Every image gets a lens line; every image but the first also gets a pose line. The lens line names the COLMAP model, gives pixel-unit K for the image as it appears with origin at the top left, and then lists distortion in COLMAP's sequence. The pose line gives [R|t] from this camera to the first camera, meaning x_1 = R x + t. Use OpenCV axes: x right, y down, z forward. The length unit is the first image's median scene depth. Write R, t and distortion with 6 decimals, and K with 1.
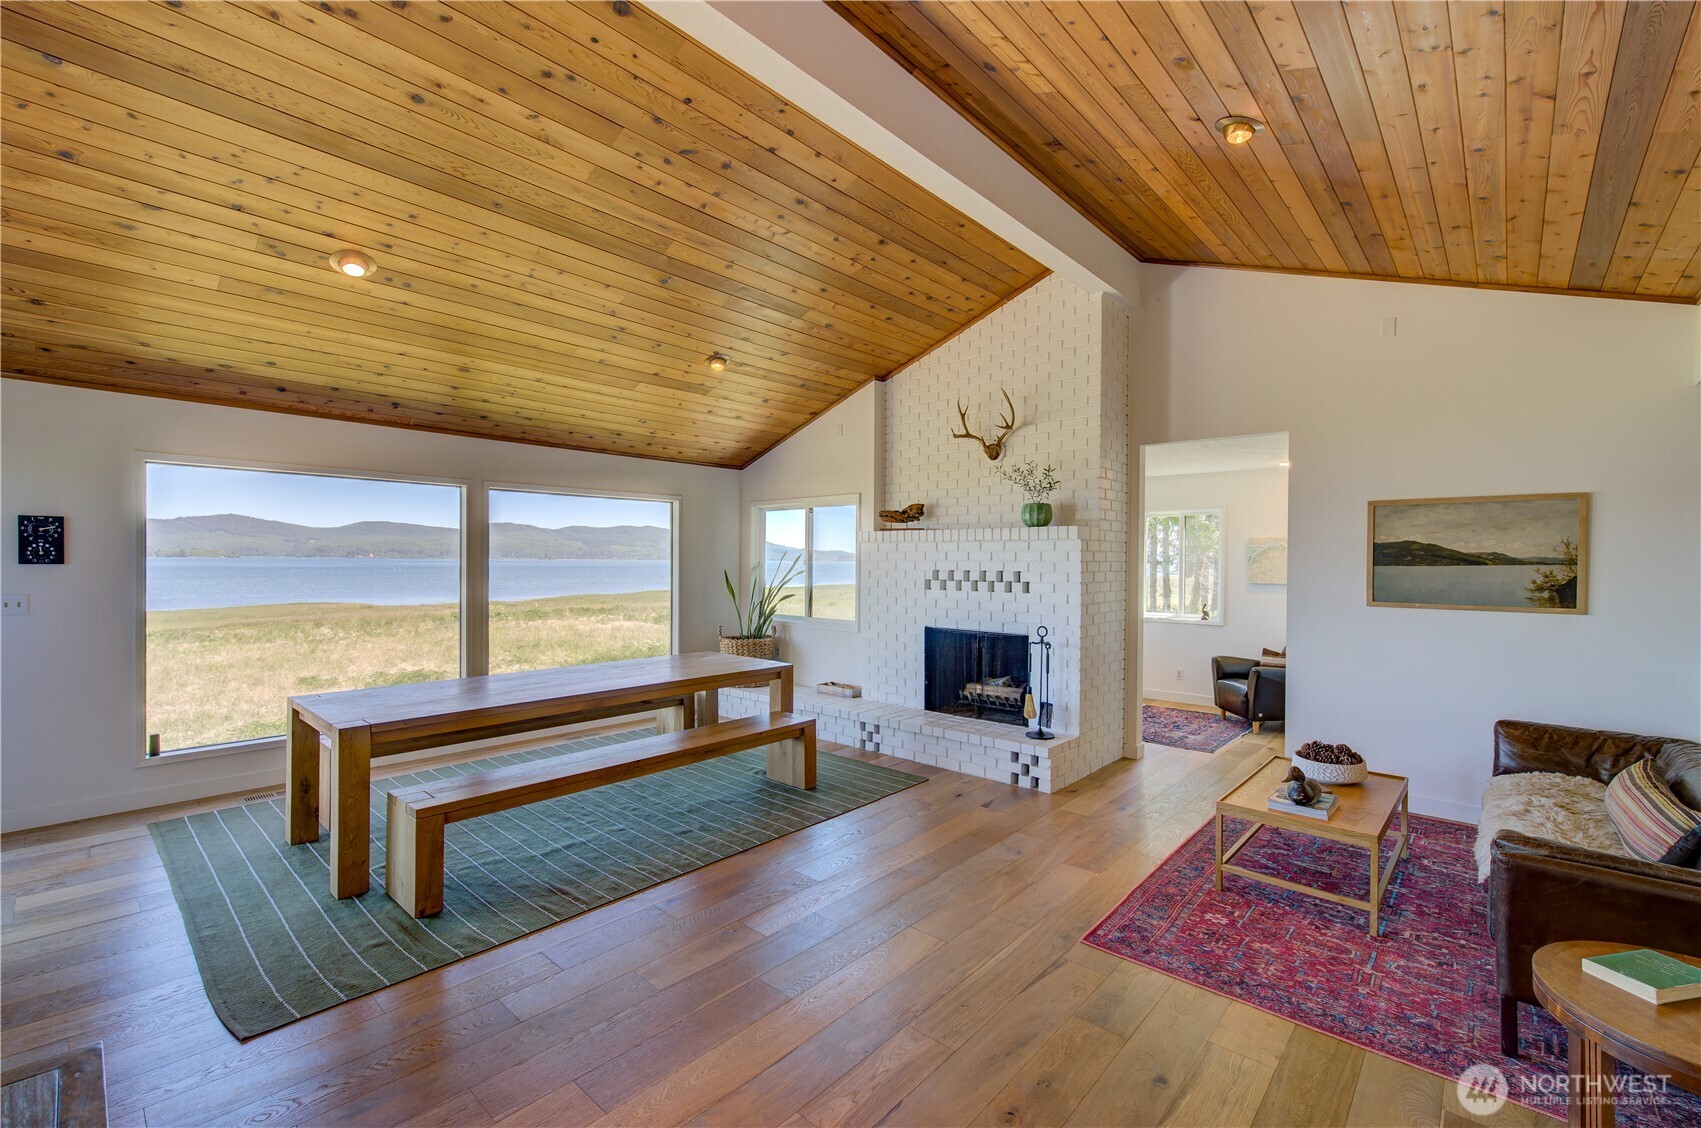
lens RADIAL K [[723.8, 0, 853.6], [0, 723.8, 568.2], [0, 0, 1]] dist [0.003160, -0.000168]
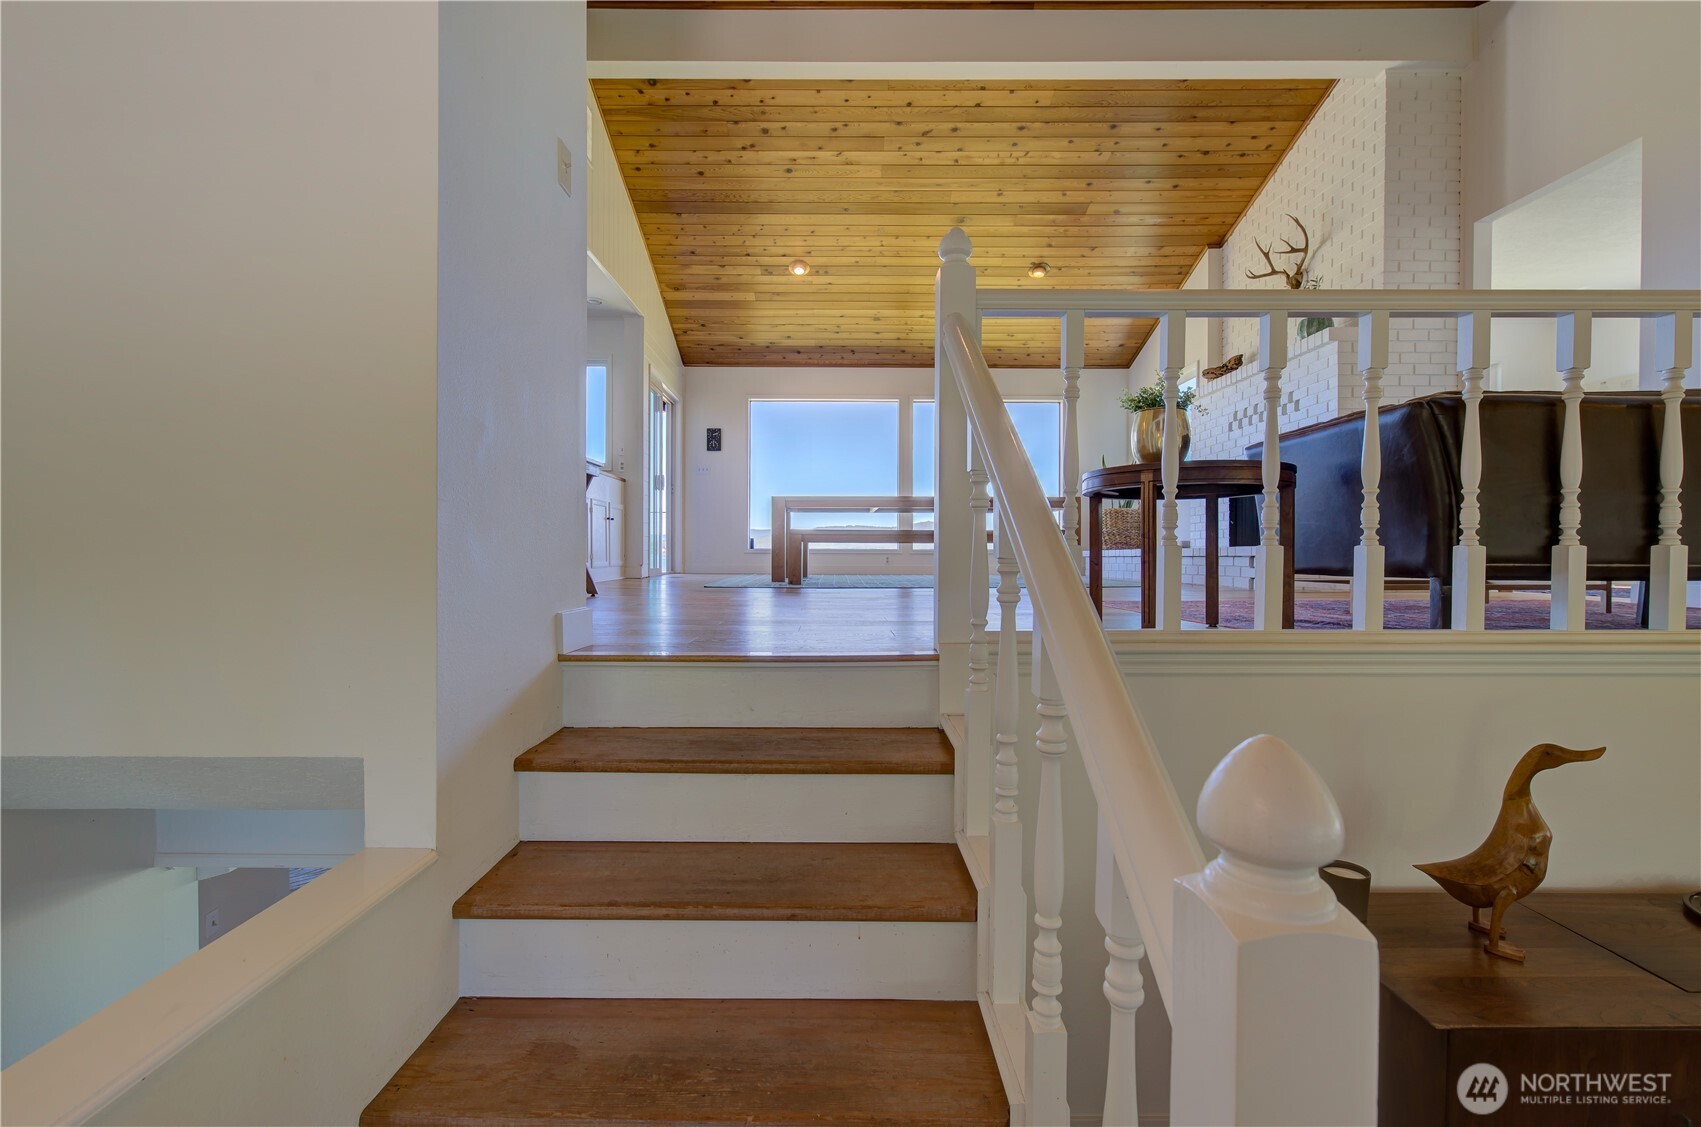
lens RADIAL K [[732.9, 0, 827.7], [0, 732.9, 573.0], [0, 0, 1]] dist [0.001041, 0.000267]
pose [[0.664913, 0.014043, -0.746789, 0.612258], [-0.008373, 0.999901, 0.011348, 0.270862], [0.746874, -0.001292, 0.664965, -0.165682]]
